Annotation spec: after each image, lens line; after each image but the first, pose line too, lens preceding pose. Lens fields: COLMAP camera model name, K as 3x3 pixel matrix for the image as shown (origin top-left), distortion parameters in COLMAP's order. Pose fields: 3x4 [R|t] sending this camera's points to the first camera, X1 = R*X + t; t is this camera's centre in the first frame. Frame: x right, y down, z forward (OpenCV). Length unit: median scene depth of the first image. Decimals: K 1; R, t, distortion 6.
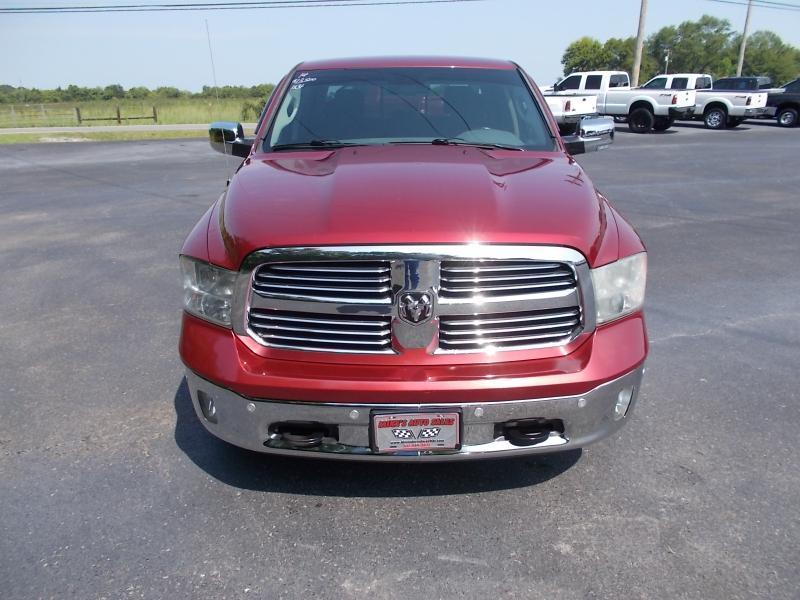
lens RADIAL K [[611.0, 0, 400.0], [0, 611.0, 300.0], [0, 0, 1]] dist [0.002603, -0.017782]
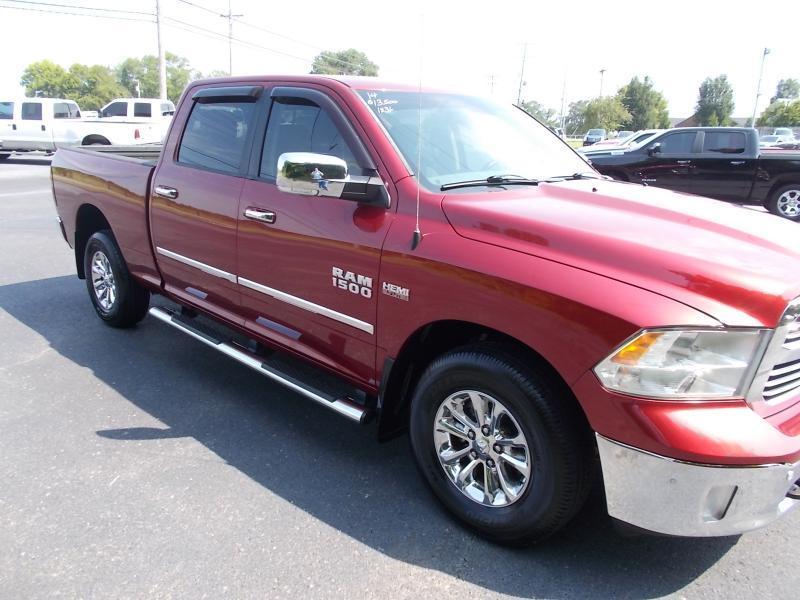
lens RADIAL K [[611.0, 0, 400.0], [0, 611.0, 300.0], [0, 0, 1]] dist [0.002603, -0.017782]
pose [[0.699676, -0.162332, 0.695774, -0.109398], [0.192242, 0.980706, 0.035490, -0.019406], [-0.688111, 0.108926, 0.717383, 0.065725]]
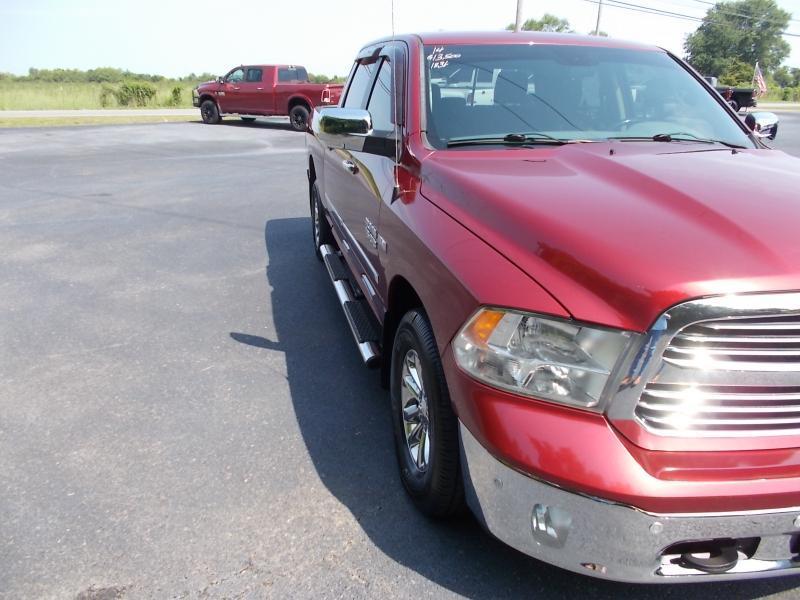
lens RADIAL K [[611.0, 0, 400.0], [0, 611.0, 300.0], [0, 0, 1]] dist [0.002603, -0.017782]
pose [[0.974540, -0.053383, 0.217766, -0.059050], [0.050091, 0.998532, 0.020612, -0.009666], [-0.218546, -0.009179, 0.975783, 0.035498]]
